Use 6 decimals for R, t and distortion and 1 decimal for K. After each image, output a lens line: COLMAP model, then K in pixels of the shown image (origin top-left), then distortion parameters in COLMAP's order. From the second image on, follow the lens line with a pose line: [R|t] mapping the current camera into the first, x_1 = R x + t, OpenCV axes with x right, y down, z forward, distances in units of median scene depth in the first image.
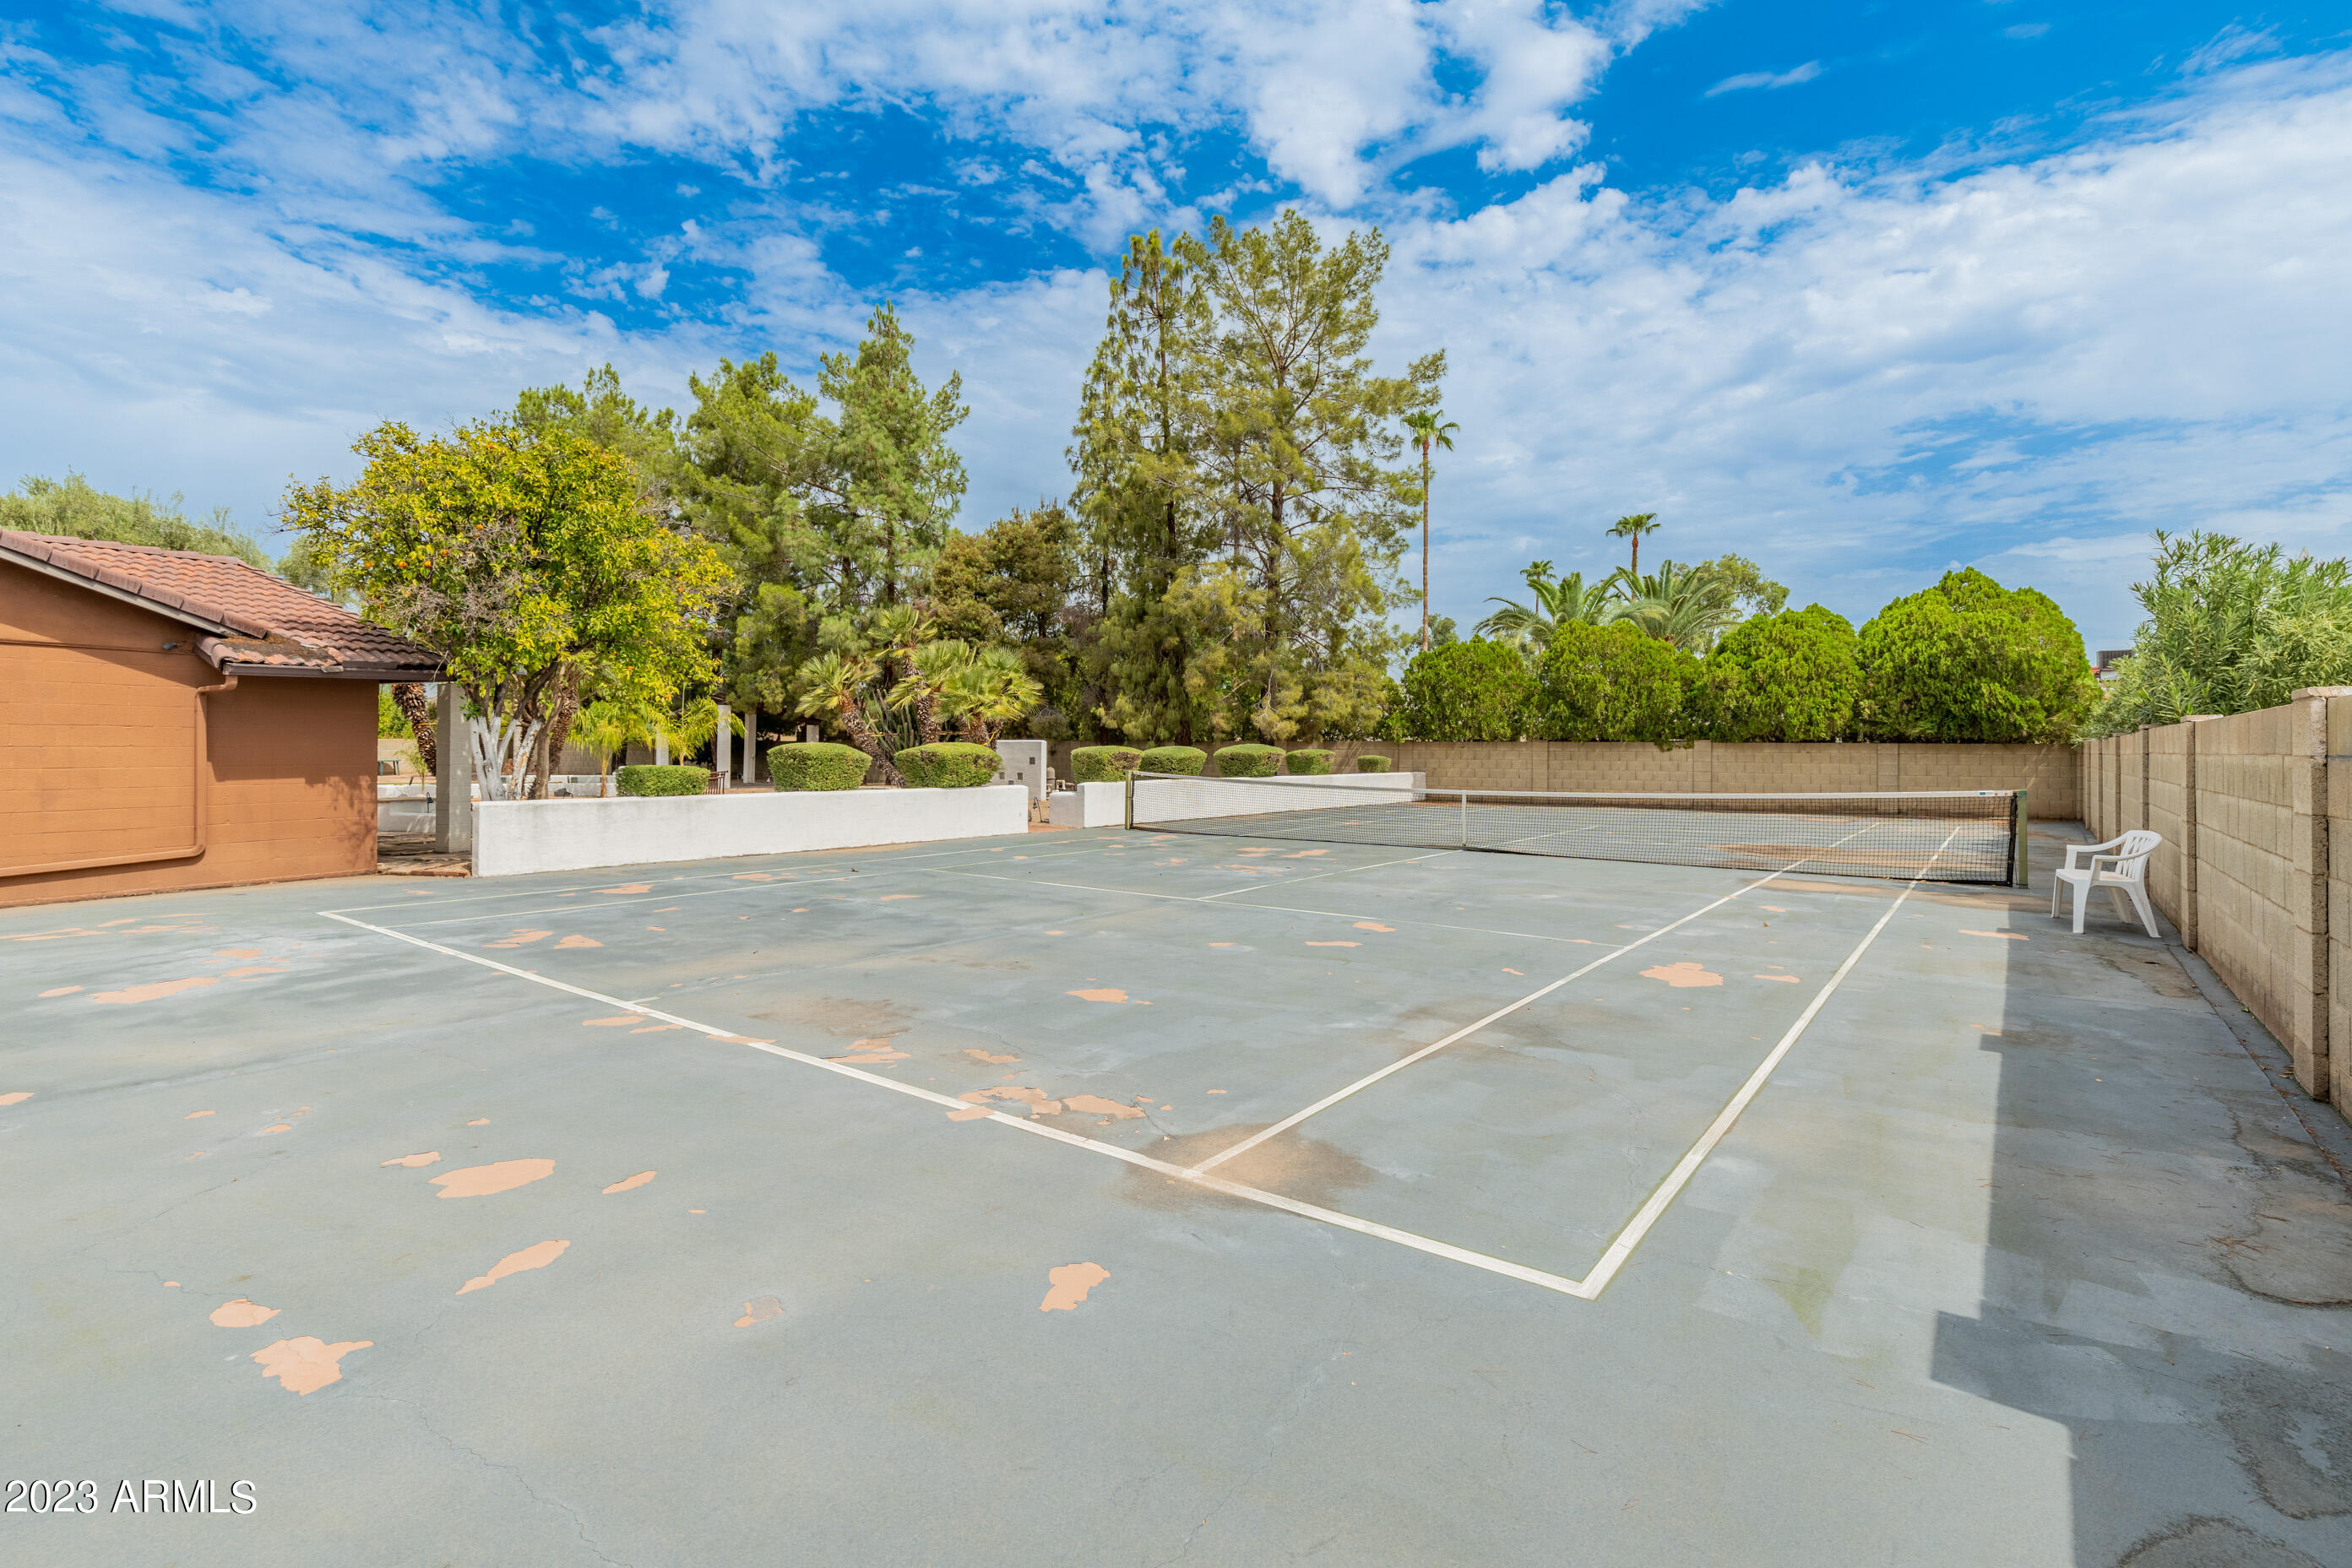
lens RADIAL K [[1071.8, 0, 1176.9], [0, 1071.8, 762.0], [0, 0, 1]] dist [0.001529, 0.000472]
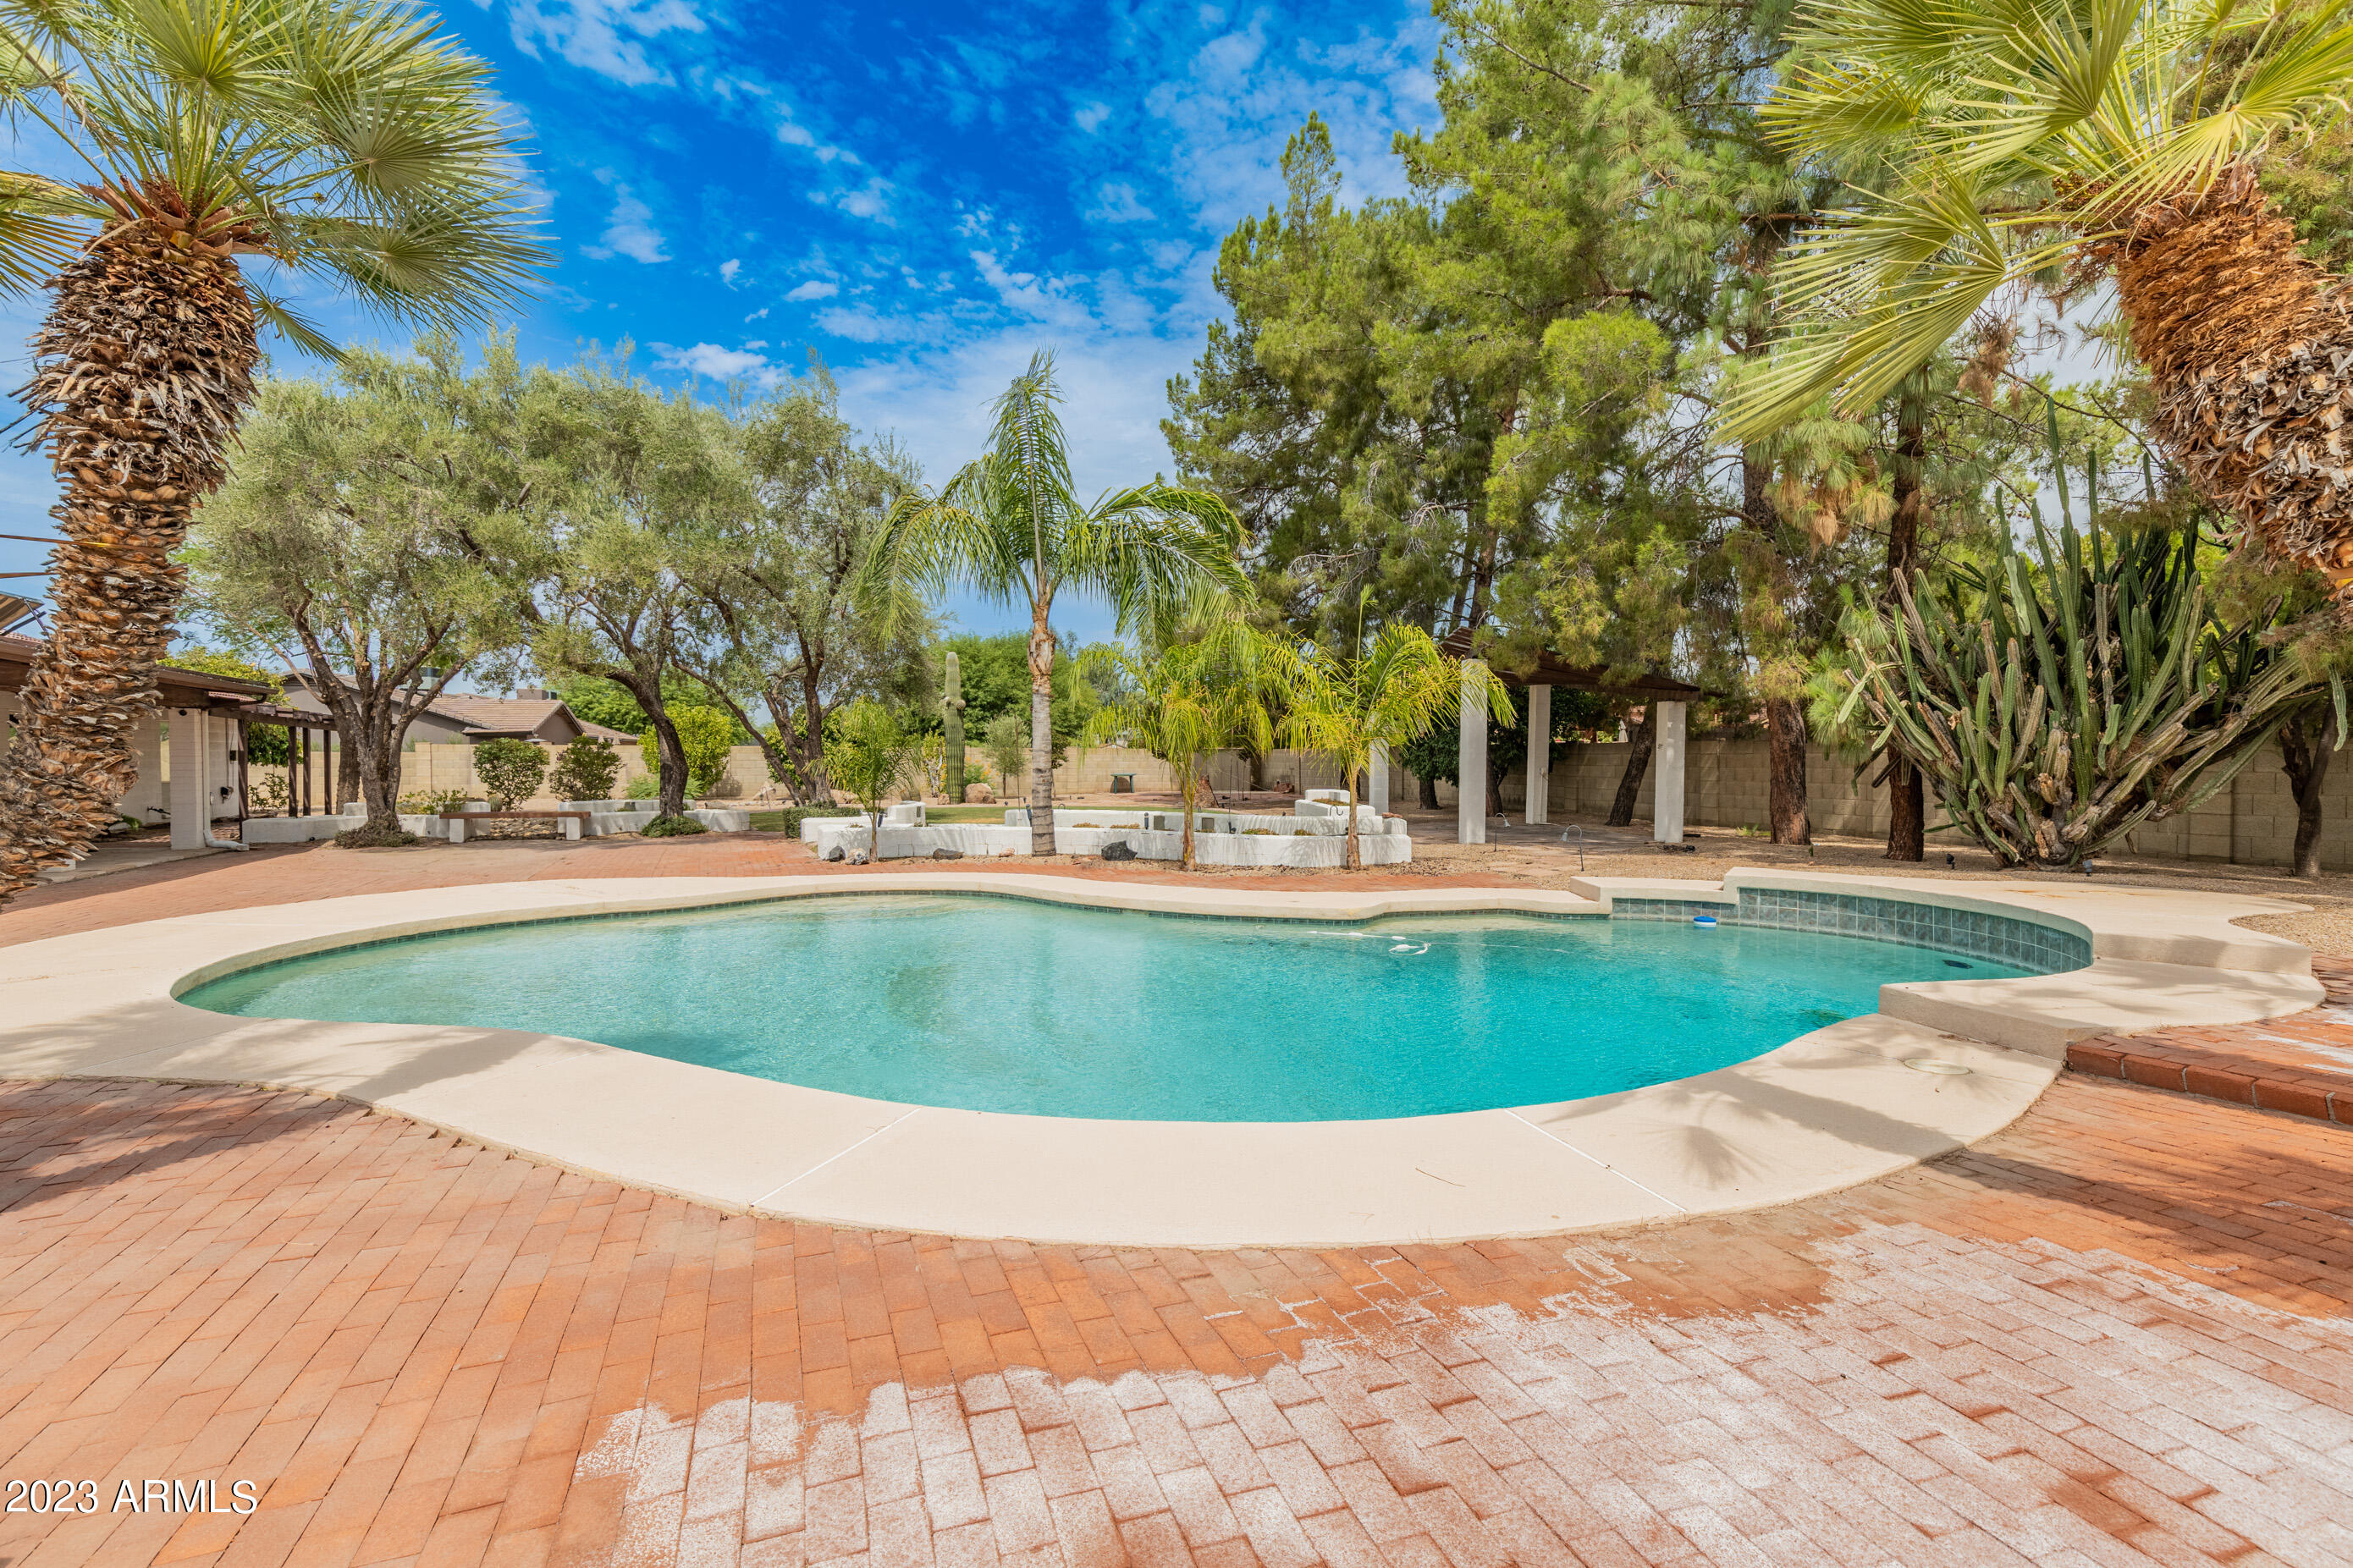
lens RADIAL K [[1072.2, 0, 1180.2], [0, 1072.2, 782.9], [0, 0, 1]] dist [0.001529, 0.000472]
pose [[0.739774, 0.006148, -0.672827, -0.206828], [-0.011706, 0.999925, -0.003735, 0.004953], [0.672754, 0.010639, 0.739790, 0.577987]]
